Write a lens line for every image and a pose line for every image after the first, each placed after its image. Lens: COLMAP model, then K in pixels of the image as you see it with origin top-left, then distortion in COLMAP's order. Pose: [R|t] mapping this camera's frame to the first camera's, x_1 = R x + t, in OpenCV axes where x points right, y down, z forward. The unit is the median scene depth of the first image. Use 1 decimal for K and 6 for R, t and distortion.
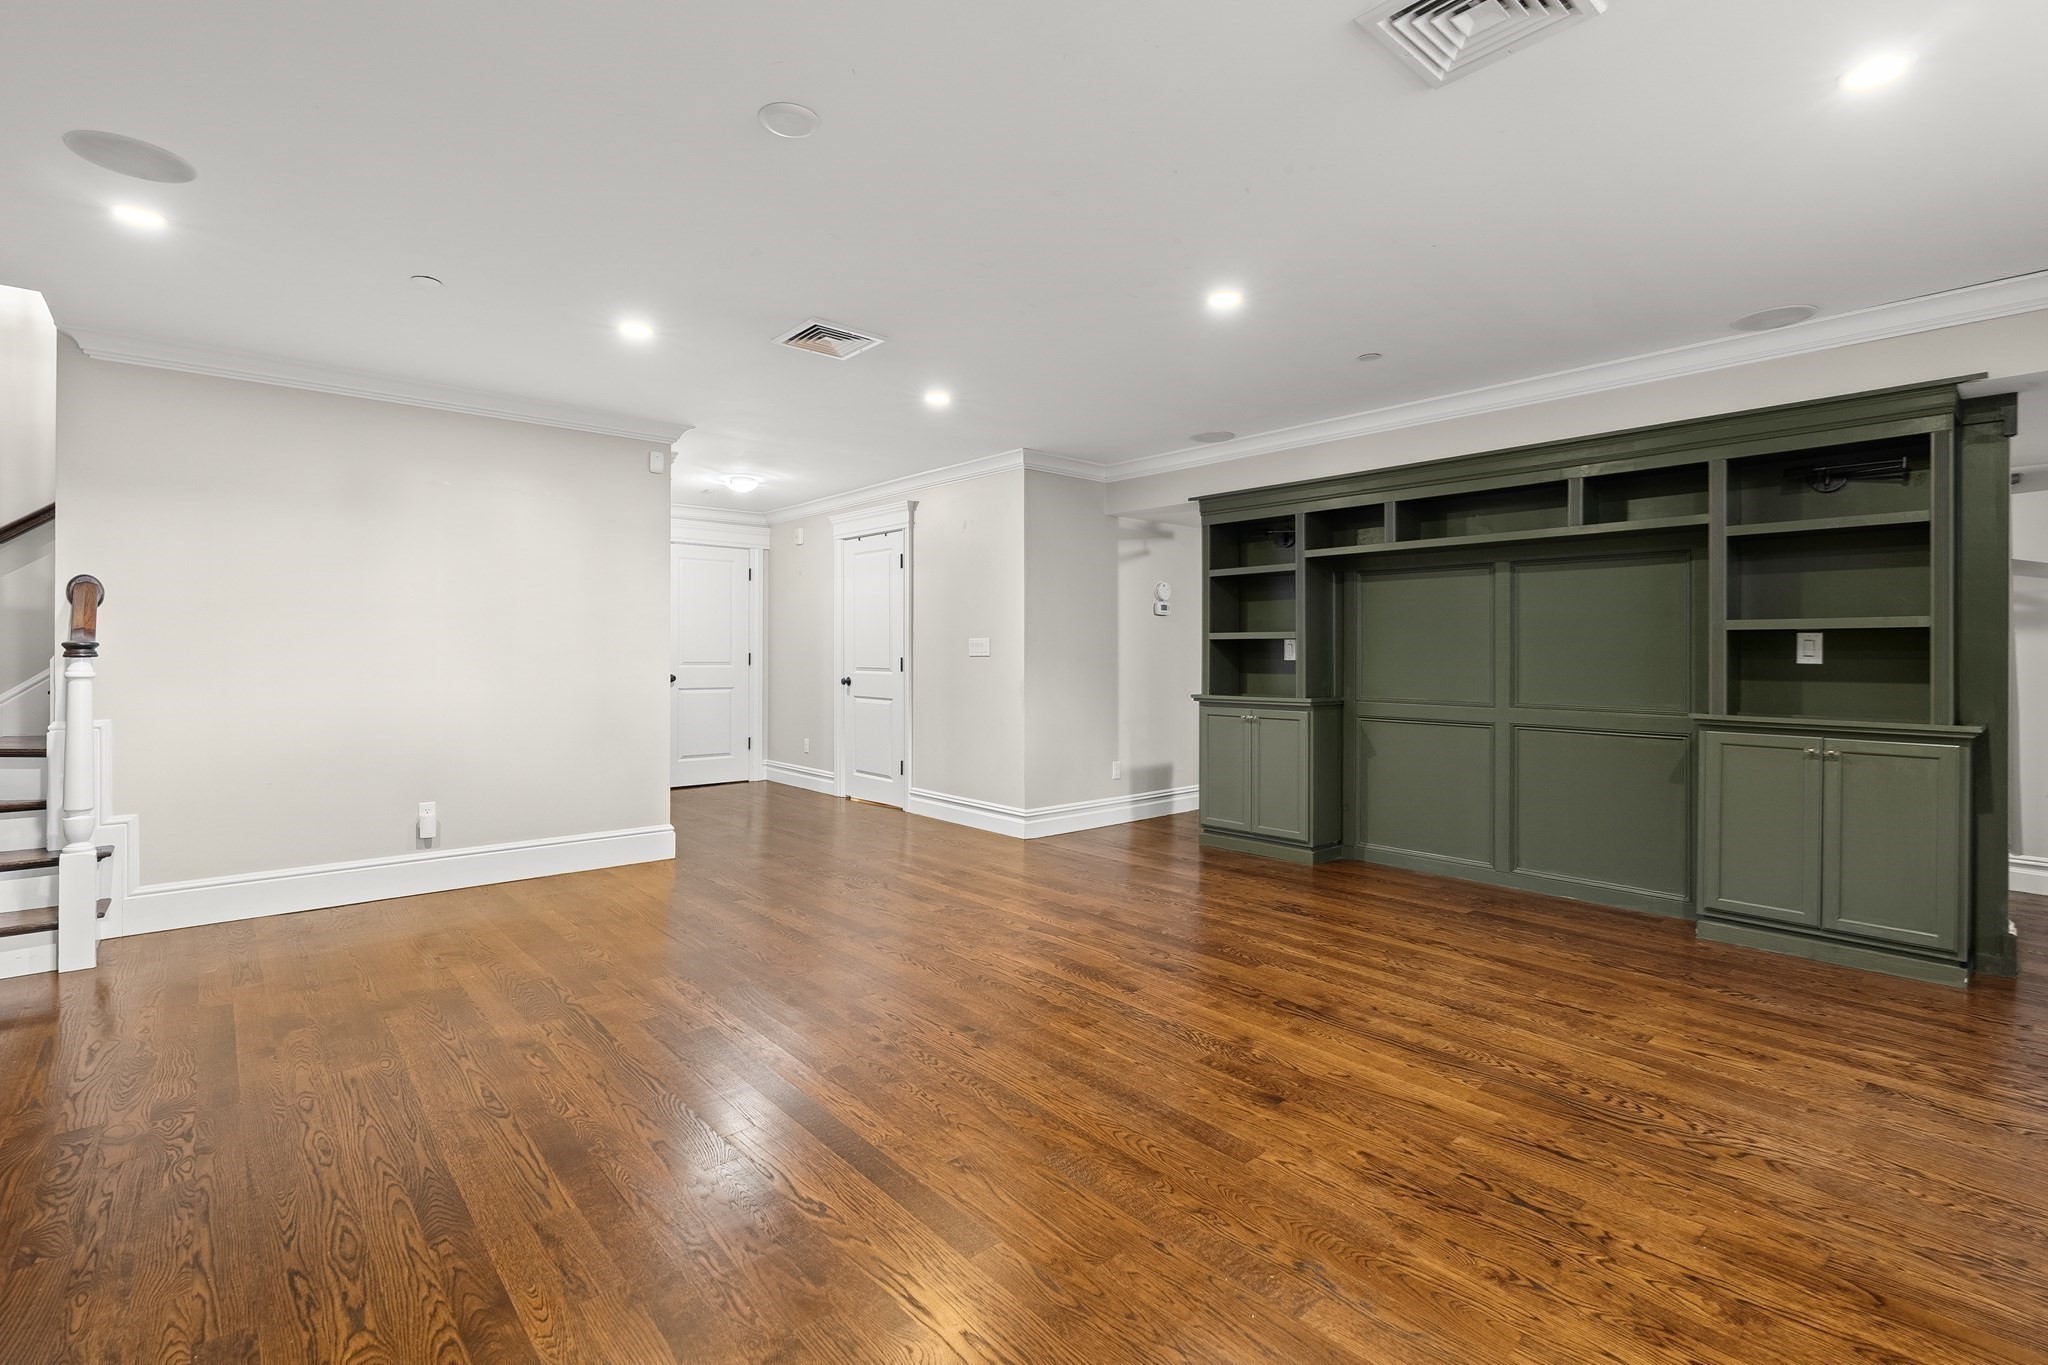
lens RADIAL K [[929.2, 0, 1023.8], [0, 929.2, 653.1], [0, 0, 1]] dist [-0.001835, 0.000415]
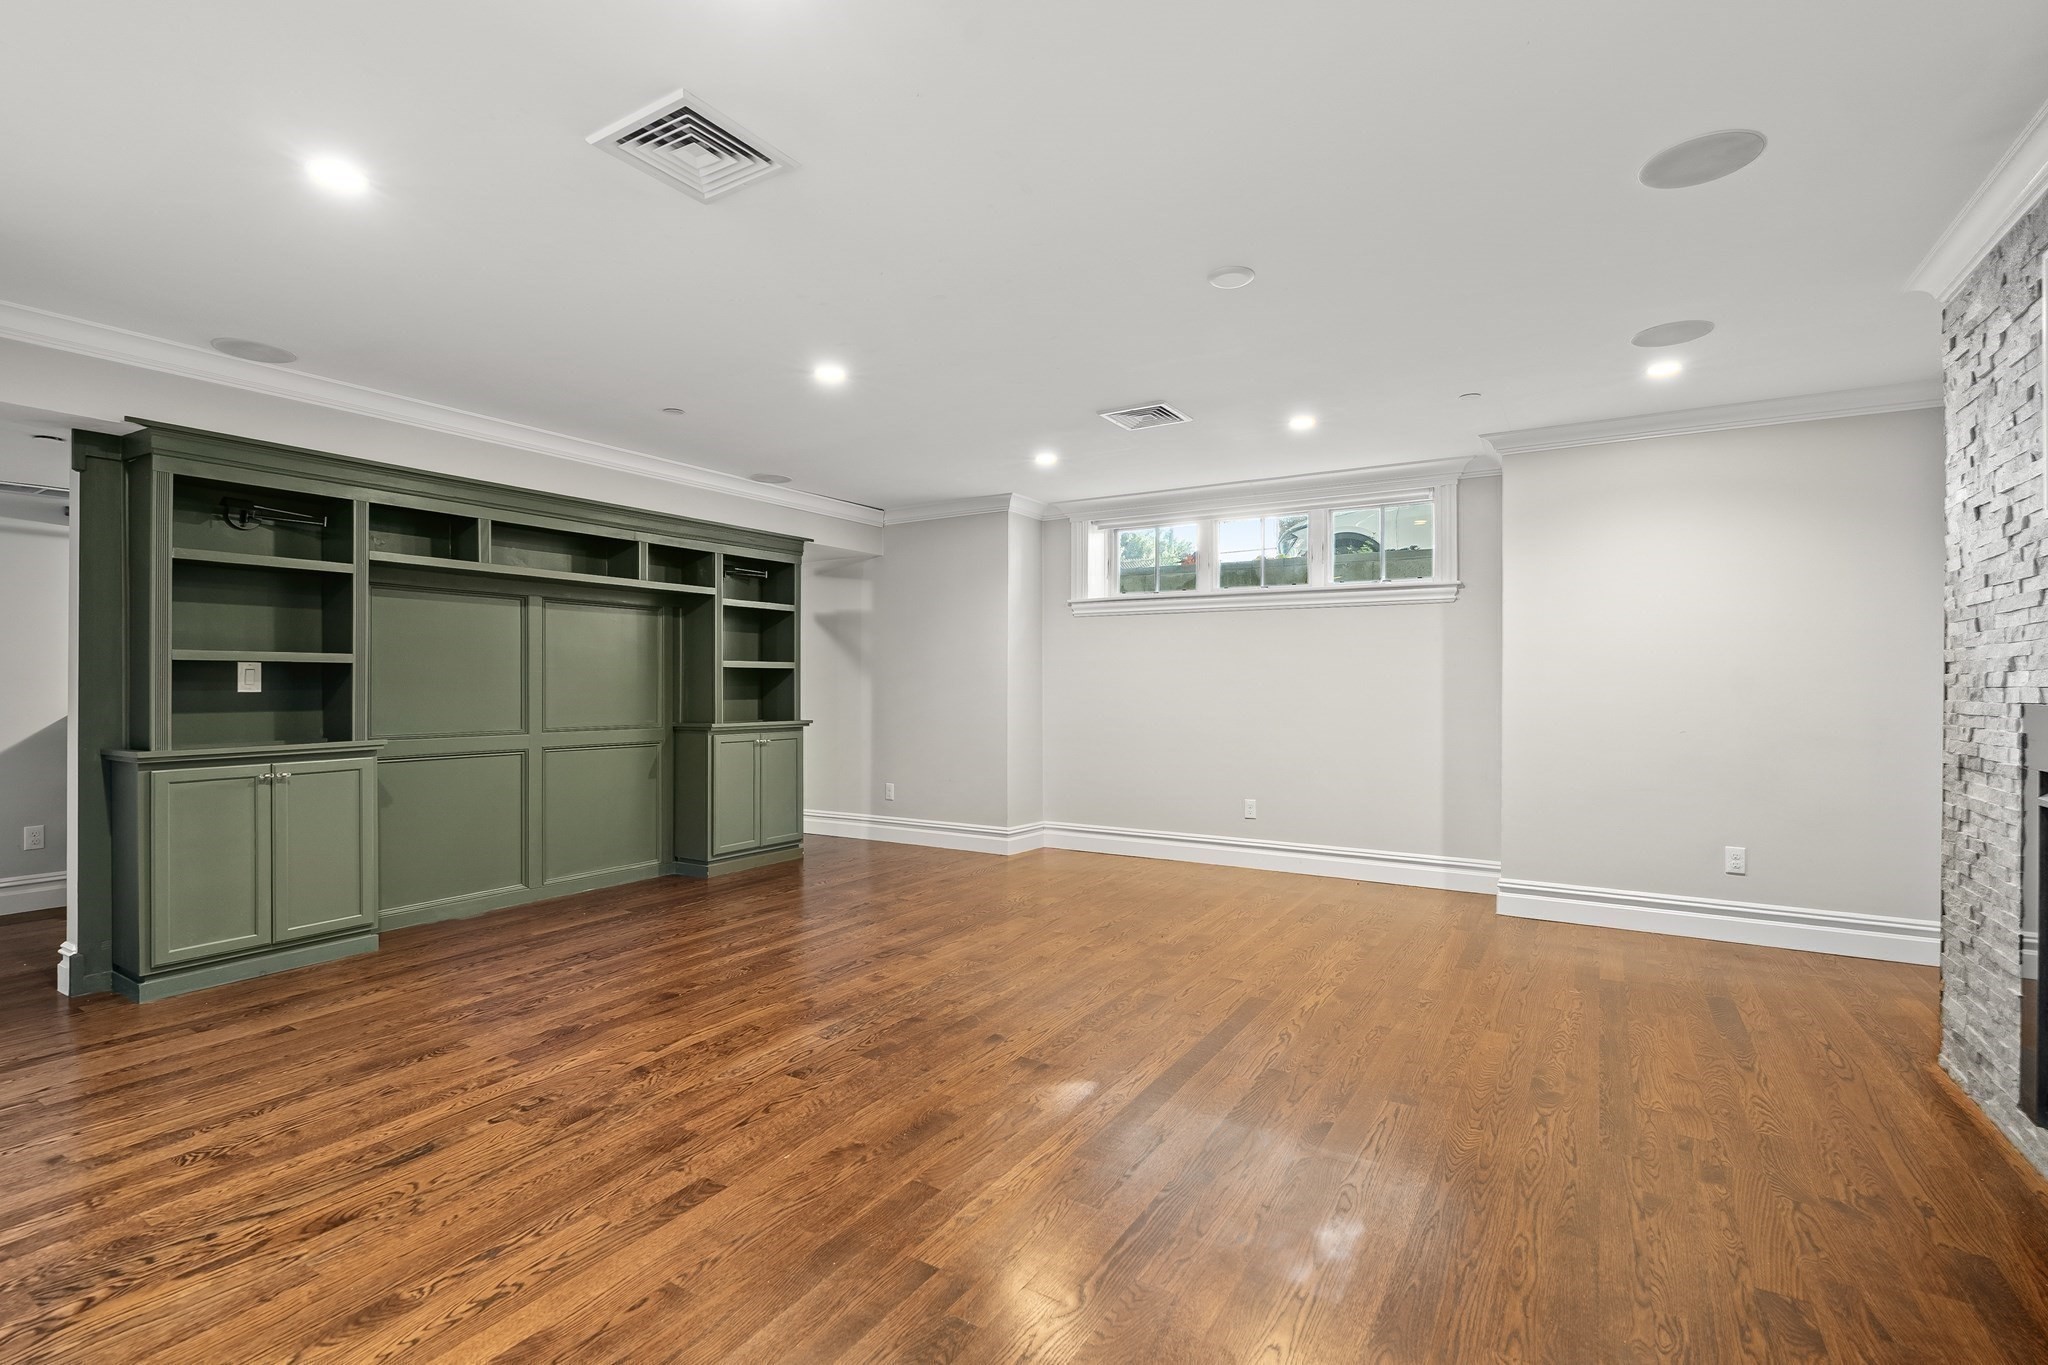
lens RADIAL K [[931.9, 0, 1020.3], [0, 931.9, 684.6], [0, 0, 1]] dist [-0.014224, 0.000190]
pose [[-0.285572, -0.003148, 0.958352, -0.993268], [-0.001970, 0.999994, 0.002698, -0.002546], [-0.958355, -0.001117, -0.285576, 1.162949]]
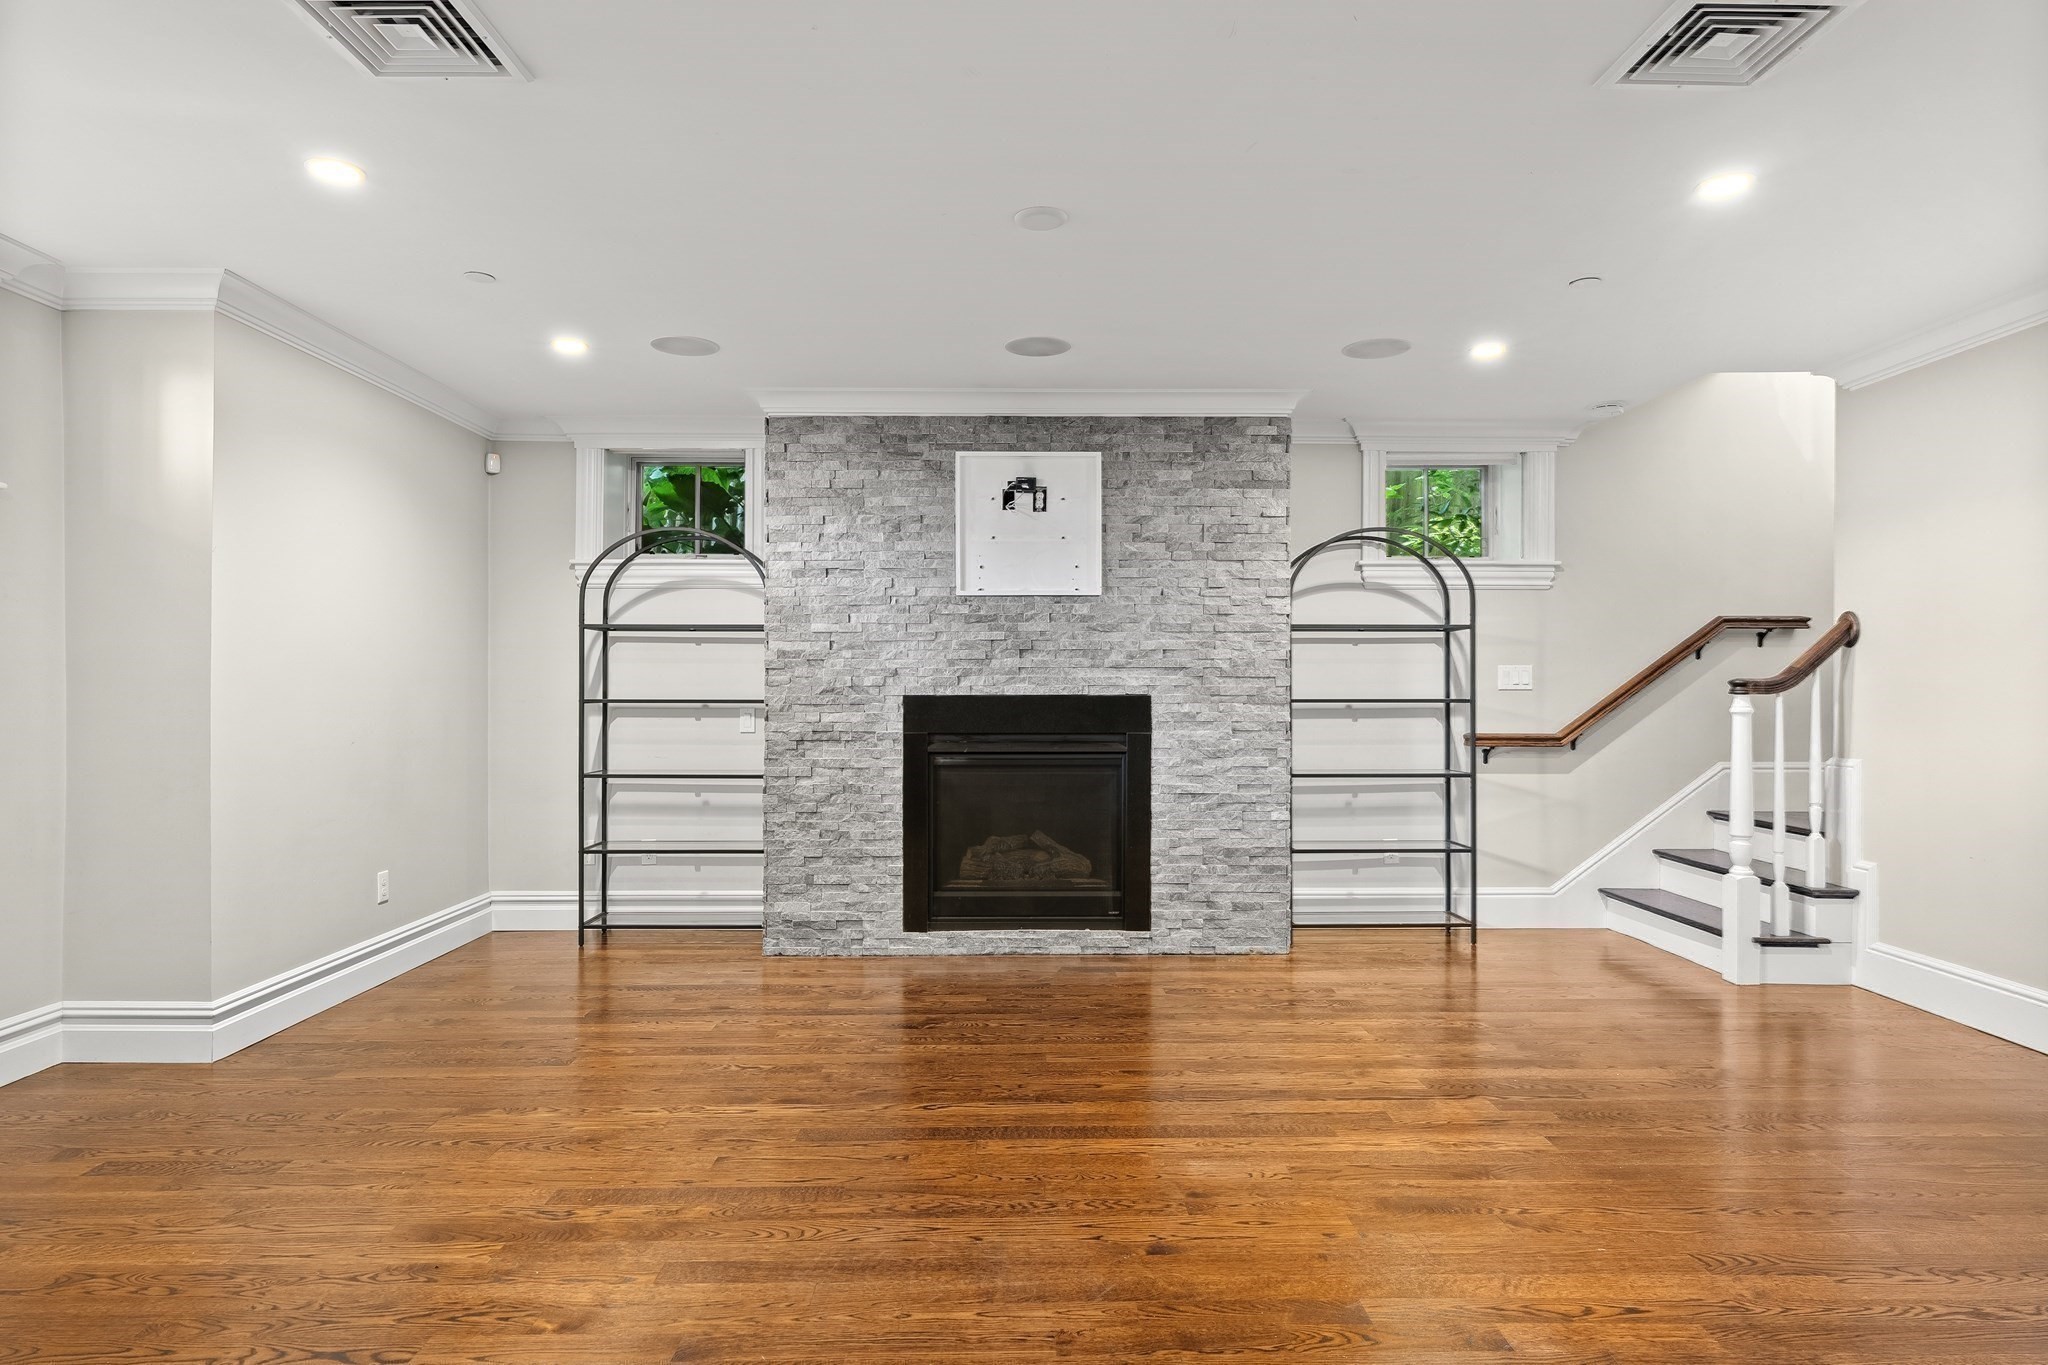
lens RADIAL K [[1139.0, 0, 1019.8], [0, 1139.0, 685.4], [0, 0, 1]] dist [-0.002858, -0.000307]
pose [[-0.652332, -0.003929, -0.757923, 0.570018], [-0.003840, 0.999991, -0.001878, 0.000042], [0.757923, 0.001686, -0.652341, 1.327458]]
